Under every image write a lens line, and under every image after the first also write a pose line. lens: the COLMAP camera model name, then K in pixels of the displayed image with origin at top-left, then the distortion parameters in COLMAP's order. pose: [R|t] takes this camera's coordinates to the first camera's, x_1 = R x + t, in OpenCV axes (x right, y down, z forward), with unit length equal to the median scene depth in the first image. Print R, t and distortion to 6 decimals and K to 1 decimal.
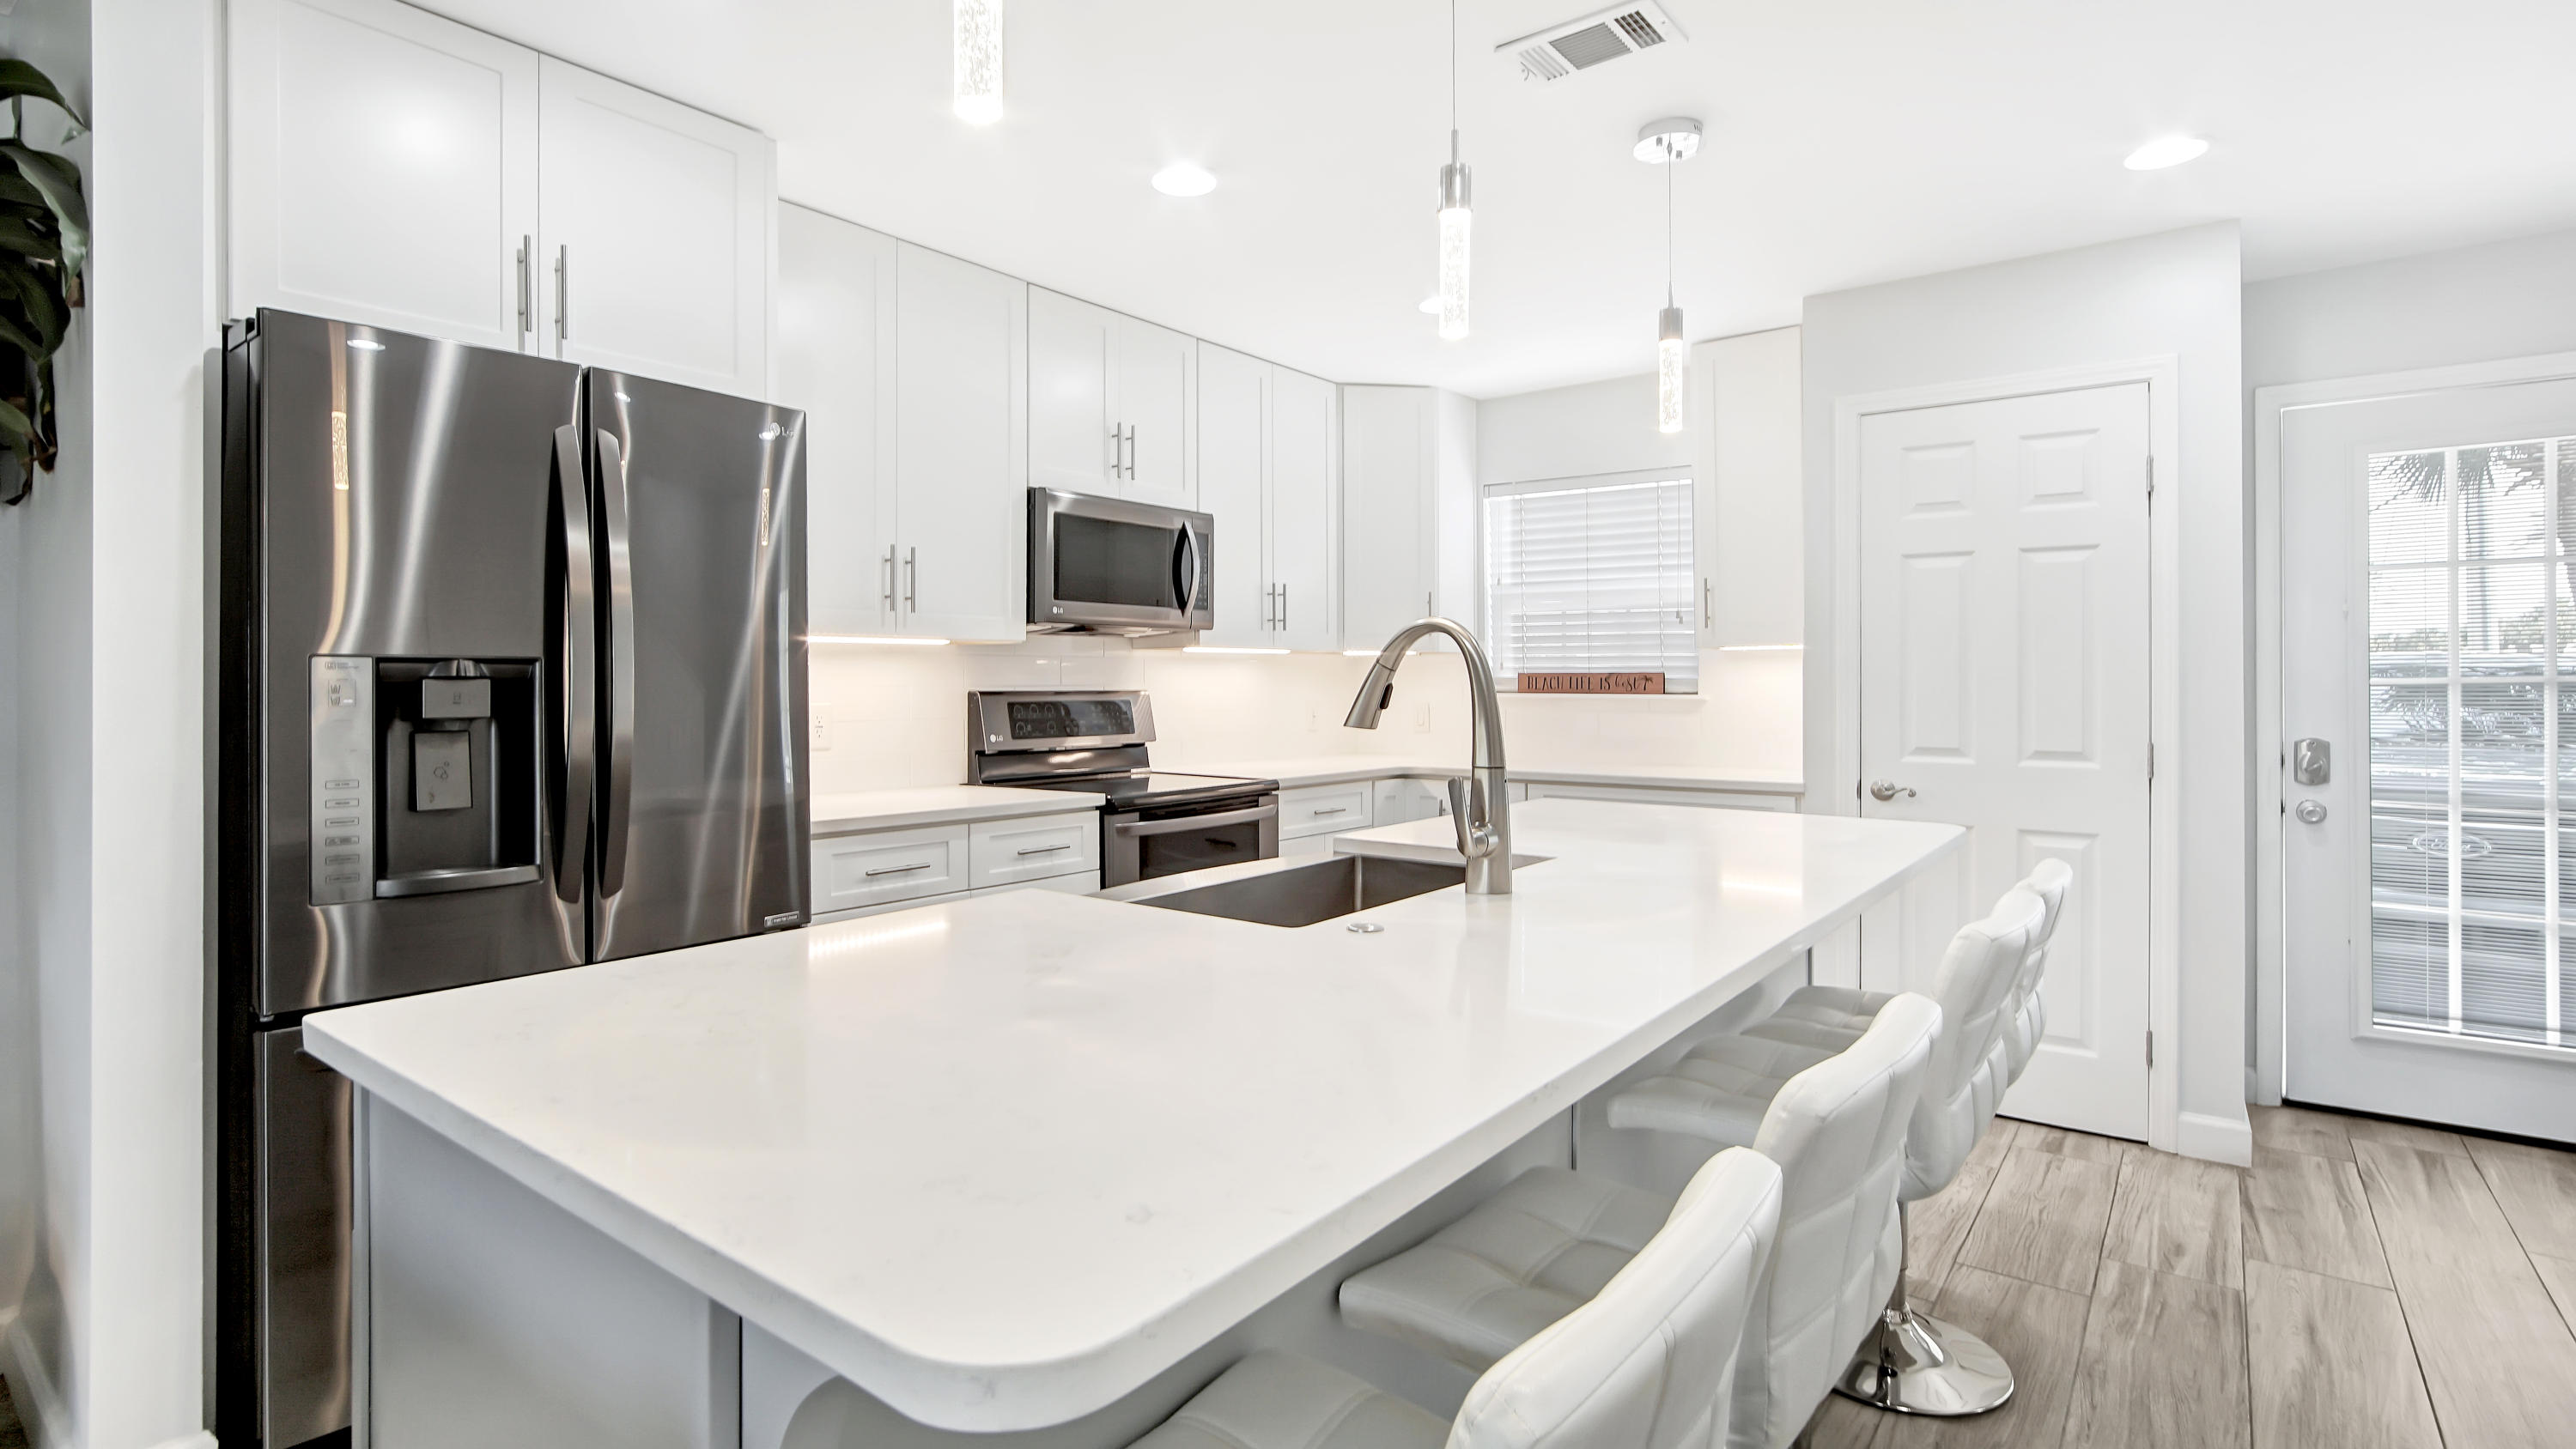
lens RADIAL K [[1226.9, 0, 1274.3], [0, 1226.9, 665.5], [0, 0, 1]] dist [-0.001868, -0.000201]
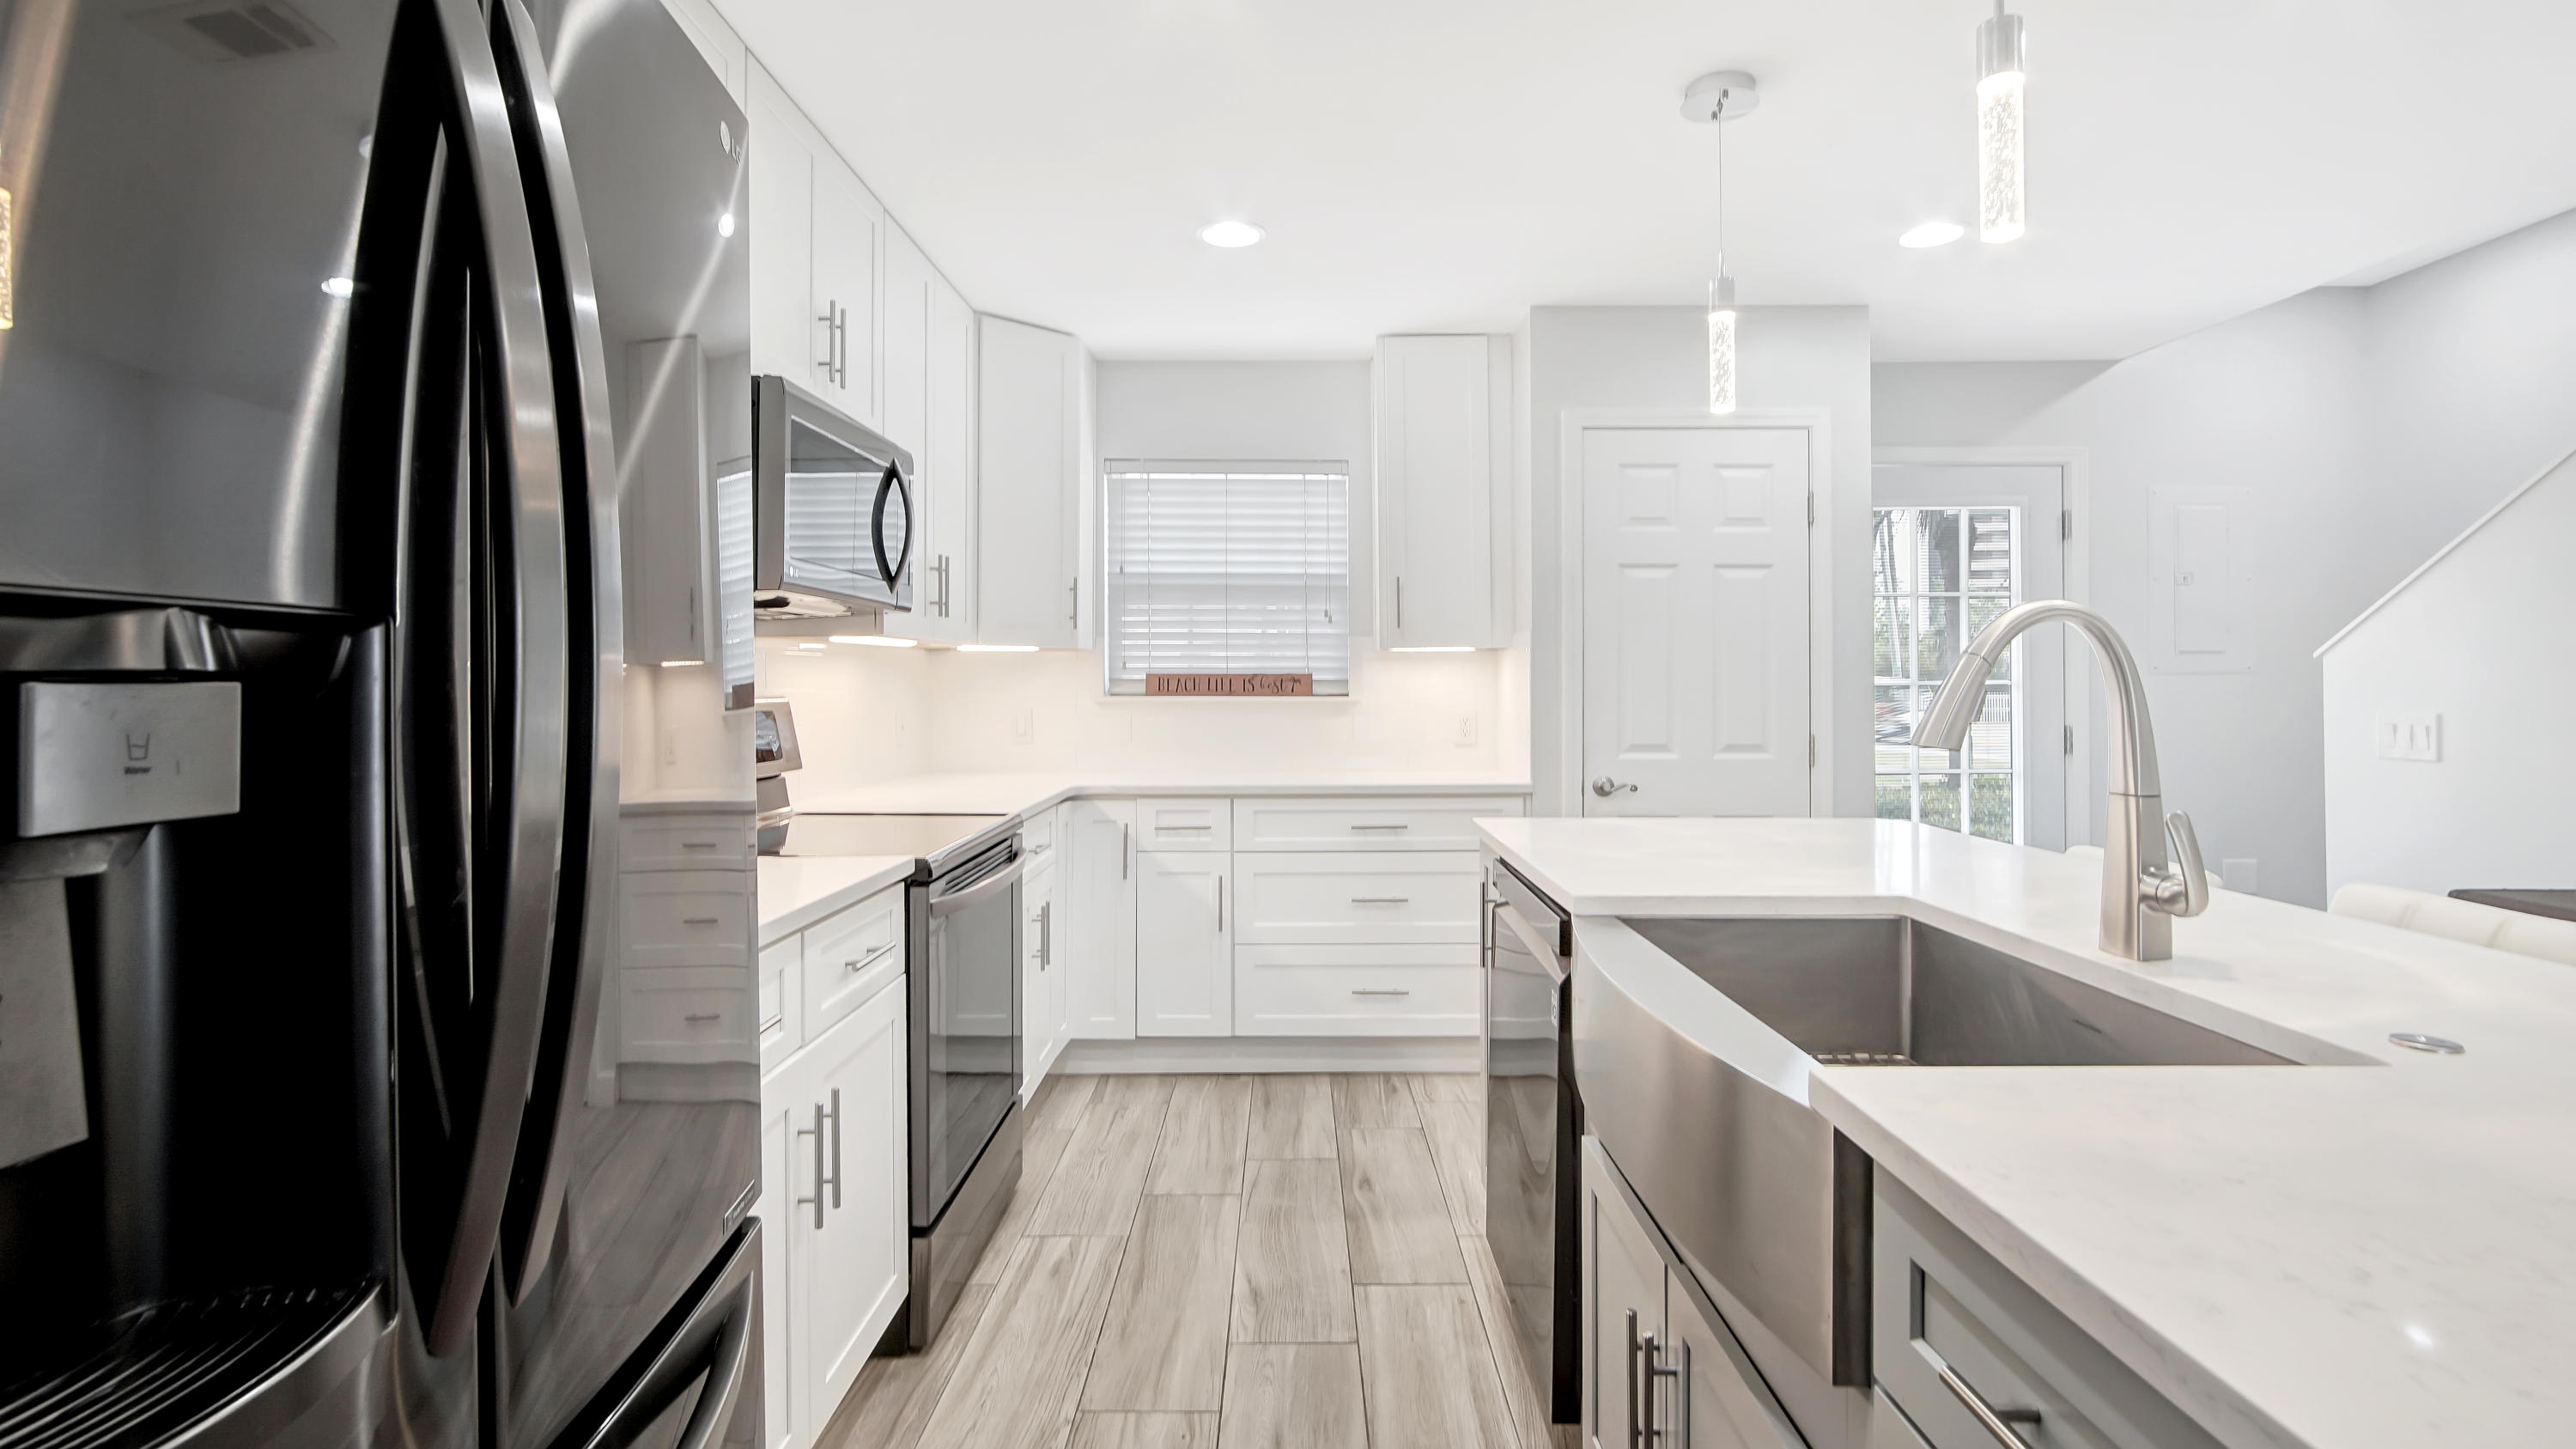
lens RADIAL K [[1191.7, 0, 1283.8], [0, 1191.7, 650.0], [0, 0, 1]] dist [0.000520, 0.000140]
pose [[0.800588, 0.016236, 0.598995, -0.315642], [-0.008051, 0.999834, -0.016340, 0.003391], [-0.599161, 0.008259, 0.800586, 0.324407]]
